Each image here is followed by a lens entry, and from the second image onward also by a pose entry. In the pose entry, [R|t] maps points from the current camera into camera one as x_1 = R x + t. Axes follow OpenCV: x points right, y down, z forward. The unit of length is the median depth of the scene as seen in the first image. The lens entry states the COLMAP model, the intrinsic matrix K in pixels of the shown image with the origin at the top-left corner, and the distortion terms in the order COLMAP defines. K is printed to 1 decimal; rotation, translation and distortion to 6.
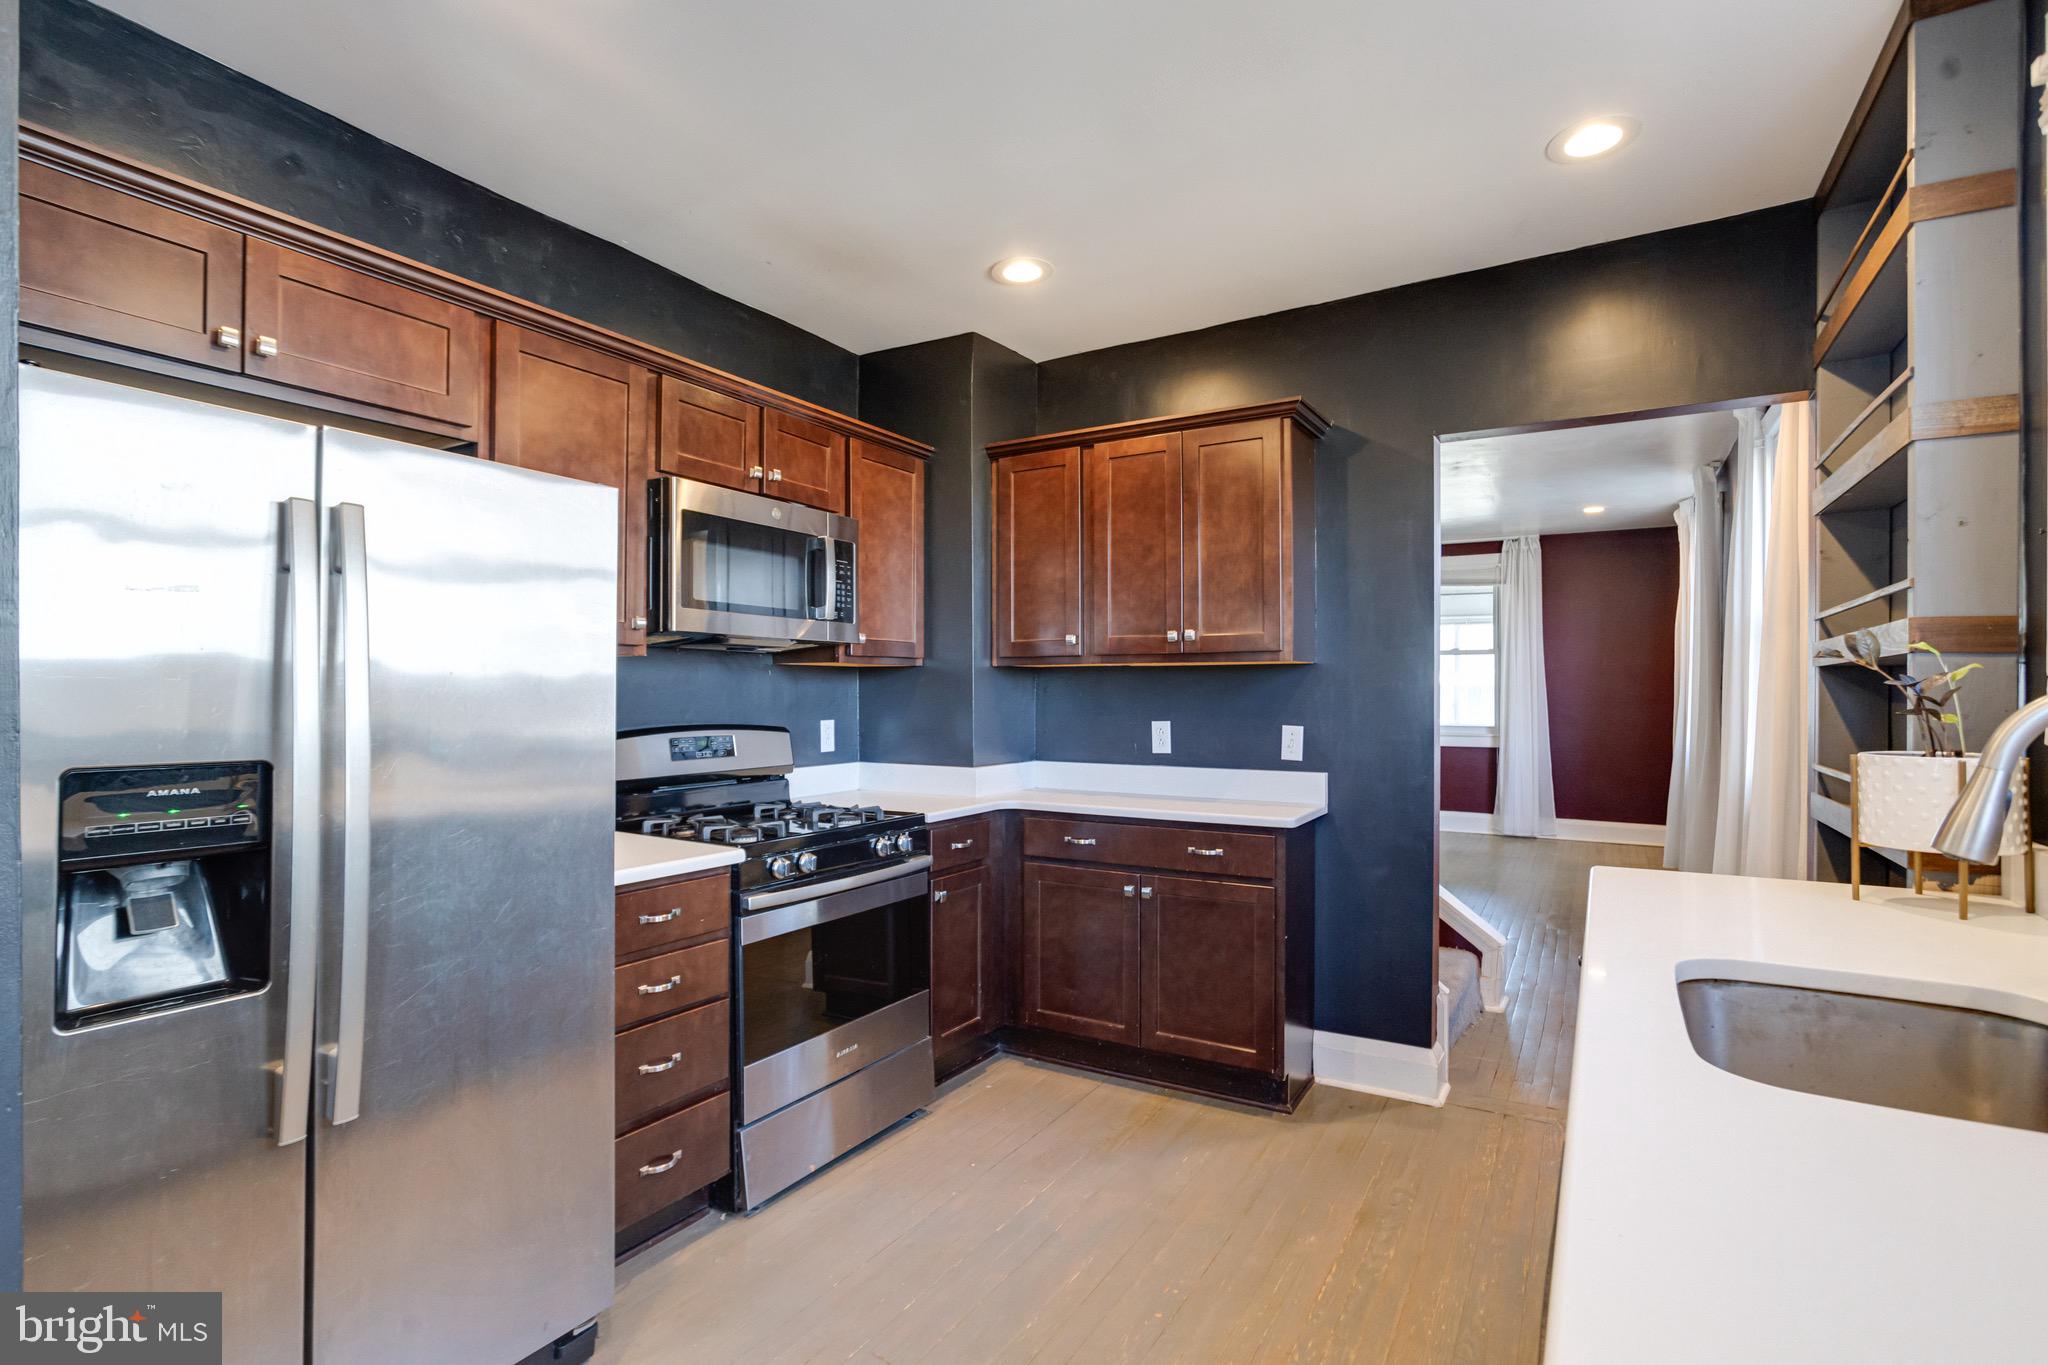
lens RADIAL K [[993.5, 0, 1006.9], [0, 993.5, 688.6], [0, 0, 1]] dist [-0.056058, 0.028716]
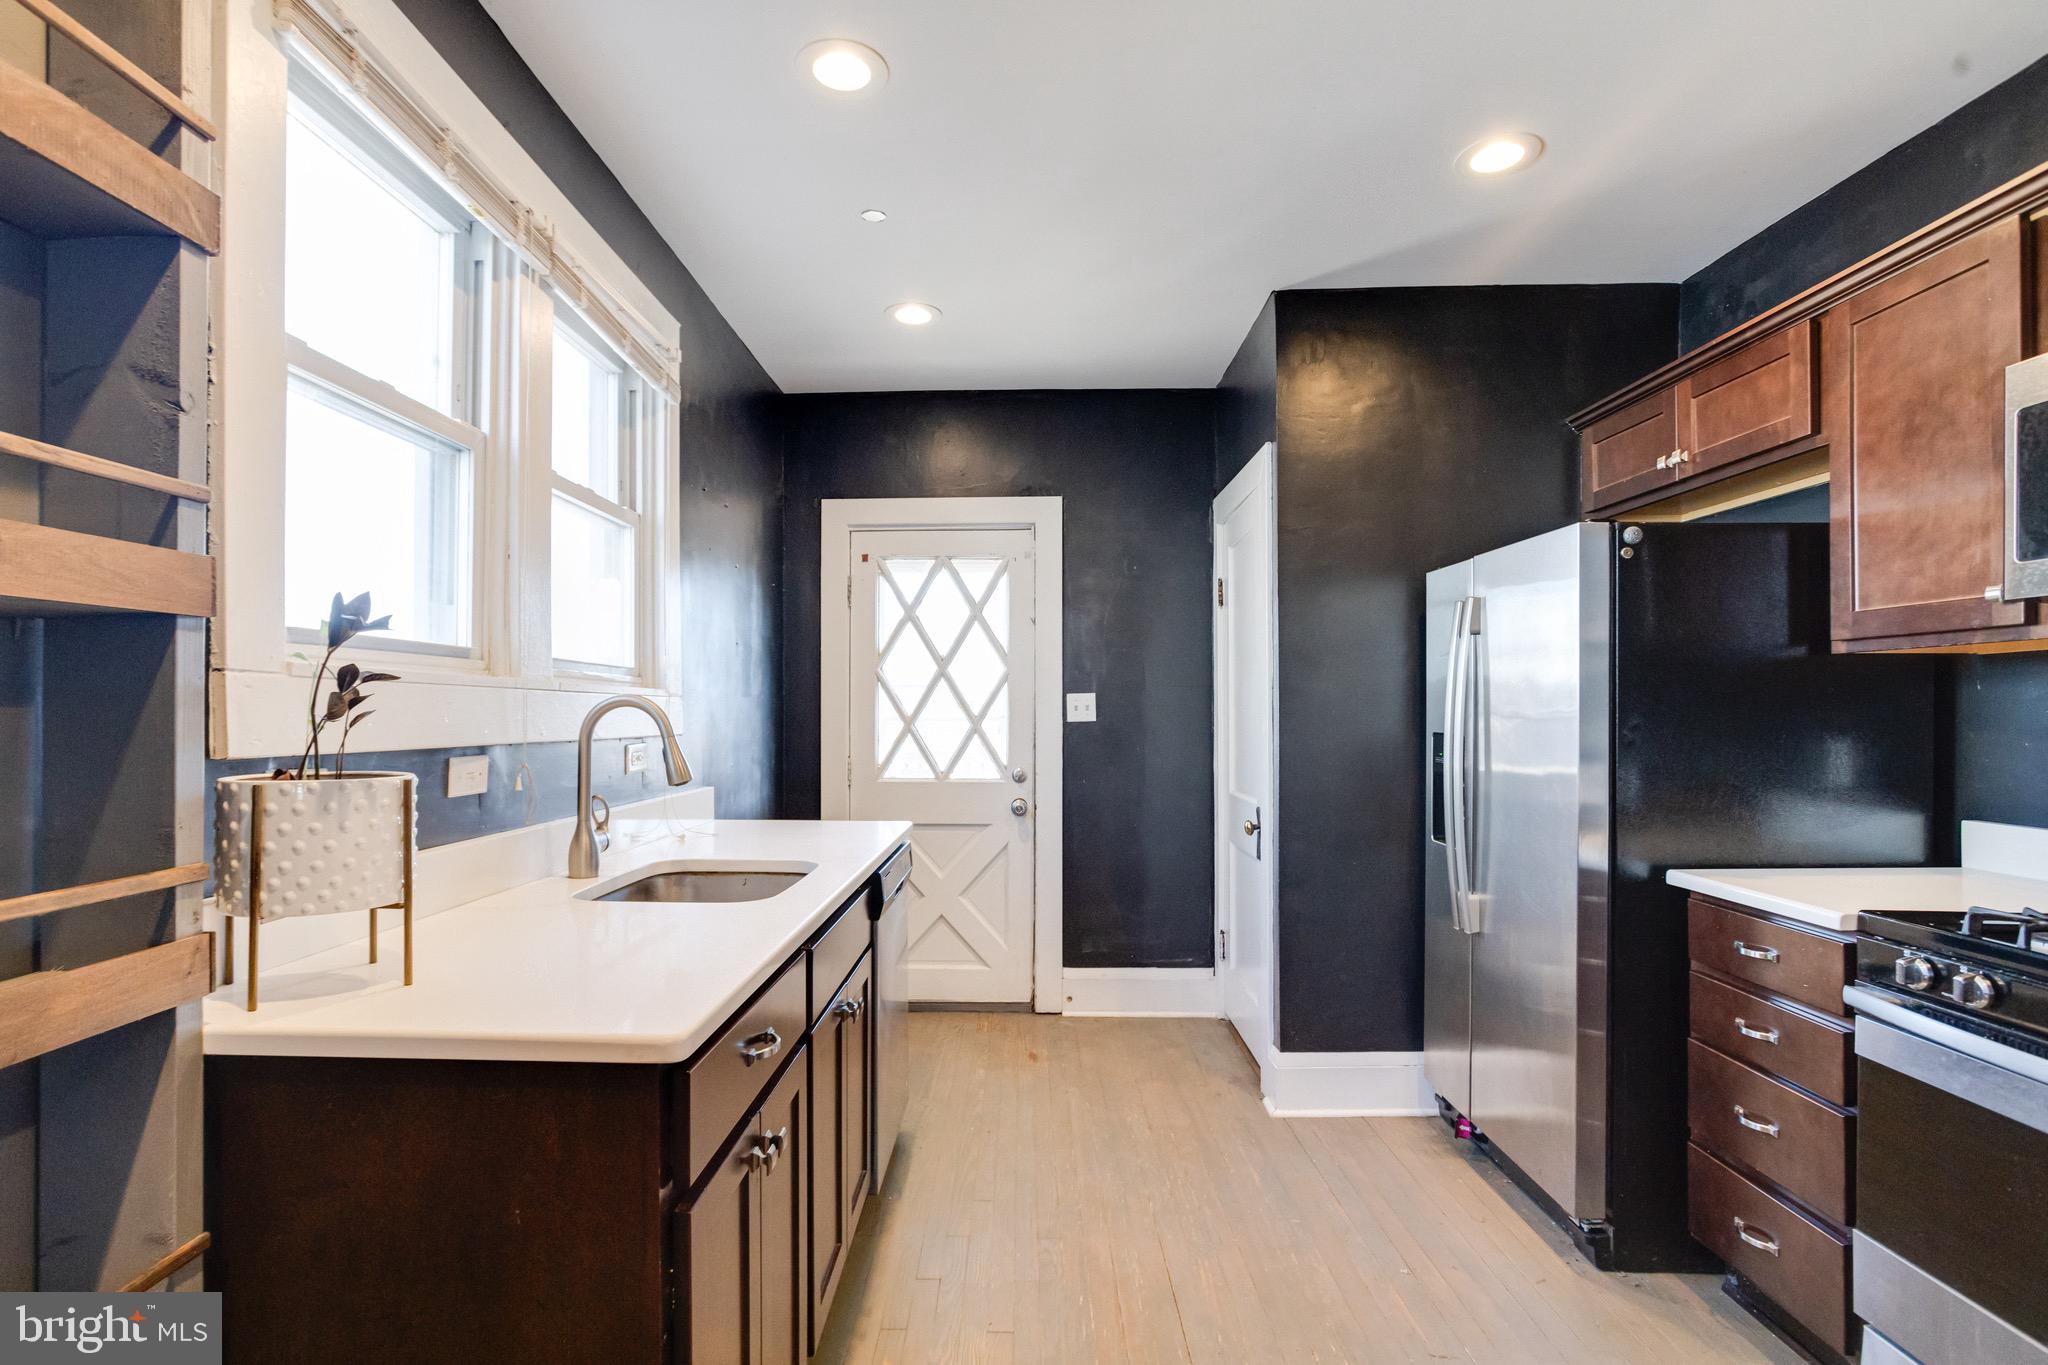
lens RADIAL K [[994.5, 0, 1020.5], [0, 994.5, 707.2], [0, 0, 1]] dist [-0.033570, 0.019587]
pose [[-0.856310, 0.000431, -0.516462, 0.433491], [0.004198, 0.999972, -0.006127, 0.011474], [0.516445, -0.007415, -0.856288, 0.942010]]
